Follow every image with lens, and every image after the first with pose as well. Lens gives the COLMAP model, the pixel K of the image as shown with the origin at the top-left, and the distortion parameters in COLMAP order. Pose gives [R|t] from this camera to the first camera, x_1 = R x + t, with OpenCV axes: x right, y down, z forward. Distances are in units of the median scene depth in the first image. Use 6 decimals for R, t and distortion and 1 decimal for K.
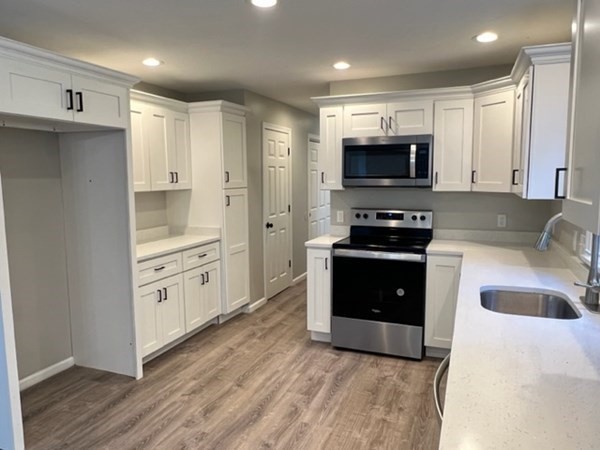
lens RADIAL K [[435.0, 0, 300.0], [0, 435.0, 225.0], [0, 0, 1]] dist [-0.005470, -0.001898]
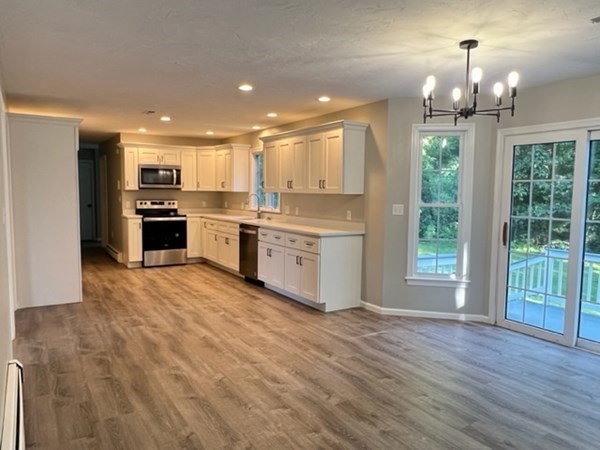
lens RADIAL K [[440.3, 0, 300.0], [0, 440.3, 225.0], [0, 0, 1]] dist [-0.002551, -0.001961]
pose [[0.598969, -0.049261, 0.799256, -1.175527], [0.069548, 0.997535, 0.009362, 0.122200], [-0.797747, 0.049979, 0.600918, -0.858888]]
